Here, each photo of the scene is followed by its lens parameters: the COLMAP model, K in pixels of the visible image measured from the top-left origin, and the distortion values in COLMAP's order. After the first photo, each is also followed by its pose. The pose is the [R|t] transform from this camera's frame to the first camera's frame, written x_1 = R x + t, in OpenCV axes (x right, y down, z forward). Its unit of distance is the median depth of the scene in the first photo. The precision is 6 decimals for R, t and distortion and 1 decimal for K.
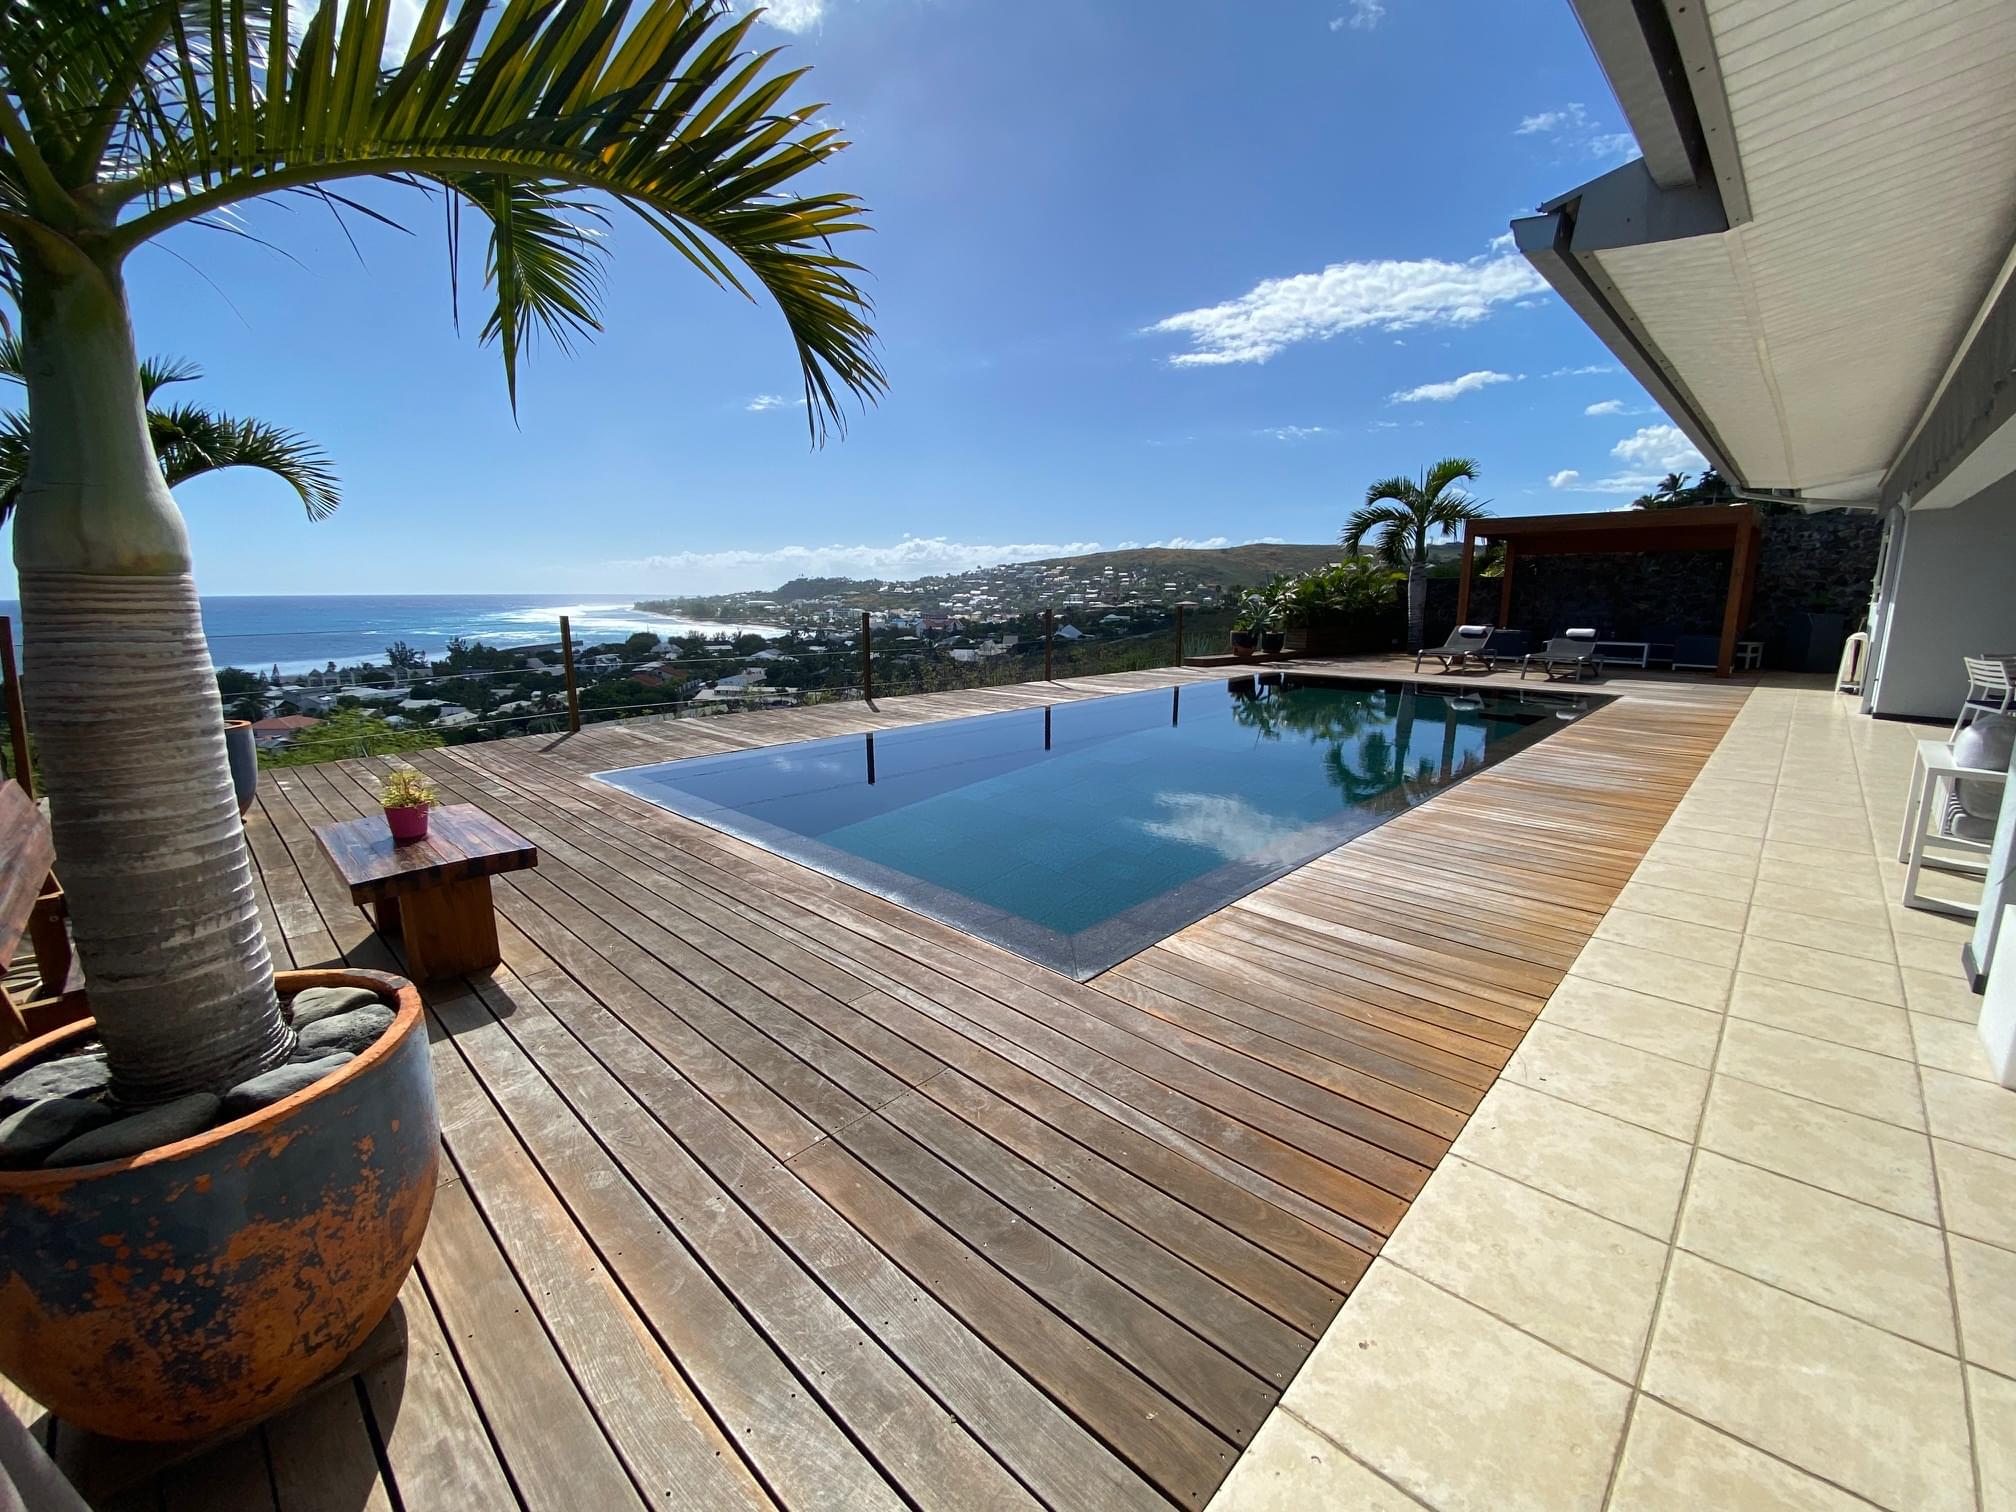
lens RADIAL K [[817.6, 0, 1002.5], [0, 817.6, 719.6], [0, 0, 1]] dist [0.009467, -0.011586]
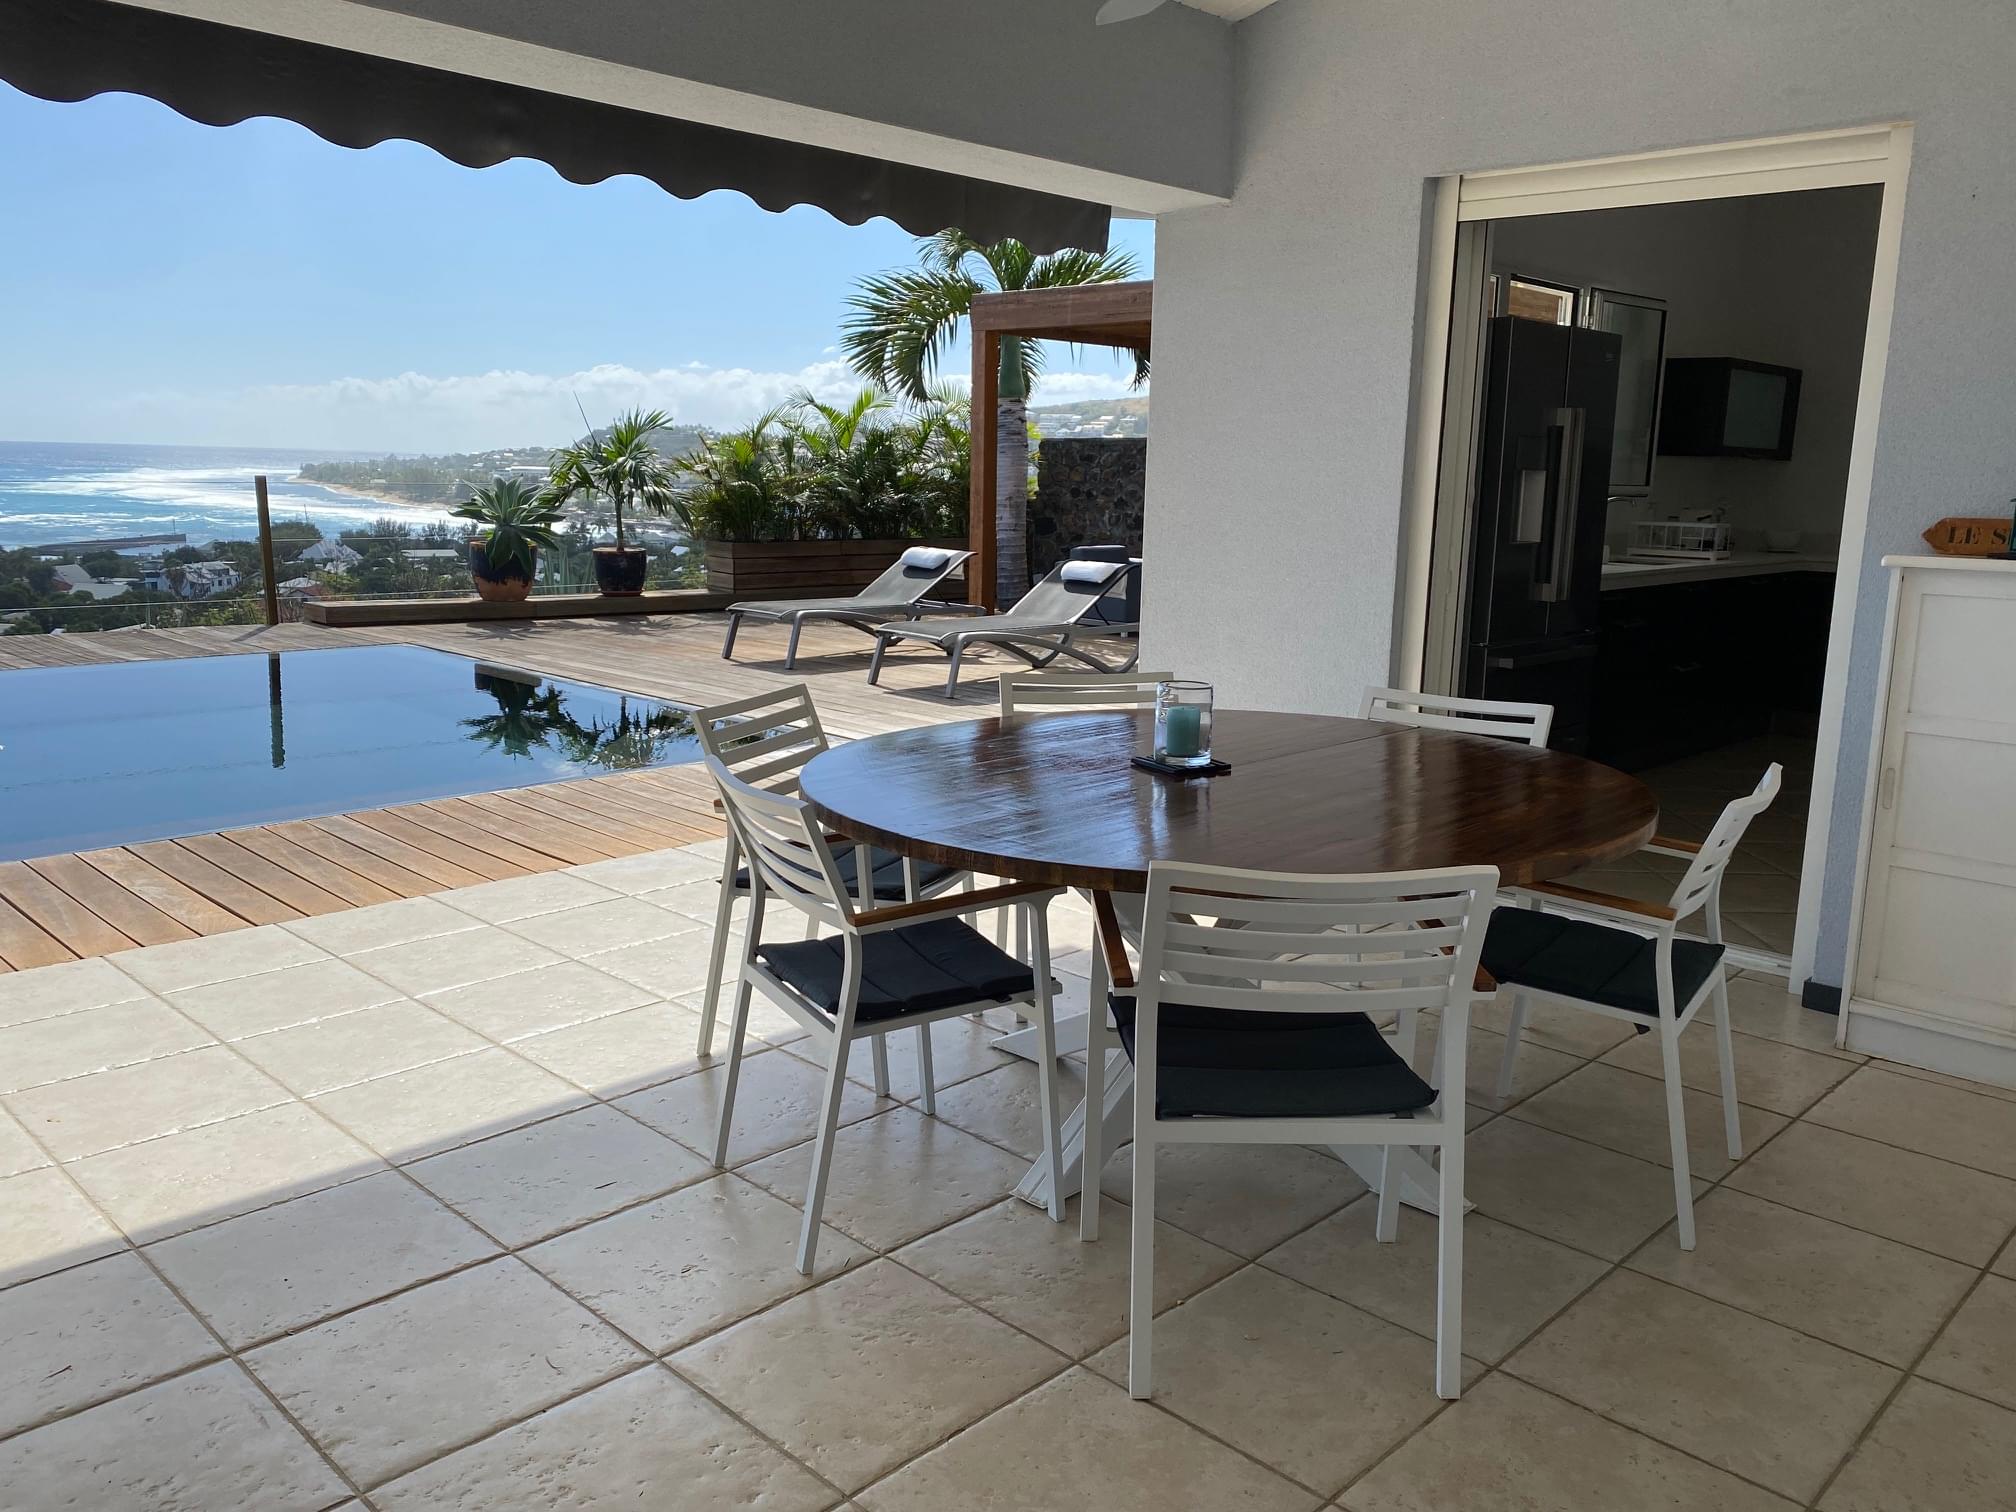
lens RADIAL K [[1552.1, 0, 1000.8], [0, 1552.1, 698.1], [0, 0, 1]] dist [0.000721, -0.003463]
pose [[0.999719, 0.023590, -0.002257, 0.593658], [-0.023595, 0.999718, -0.002609, -0.035965], [0.002195, 0.002662, 0.999994, 0.200663]]
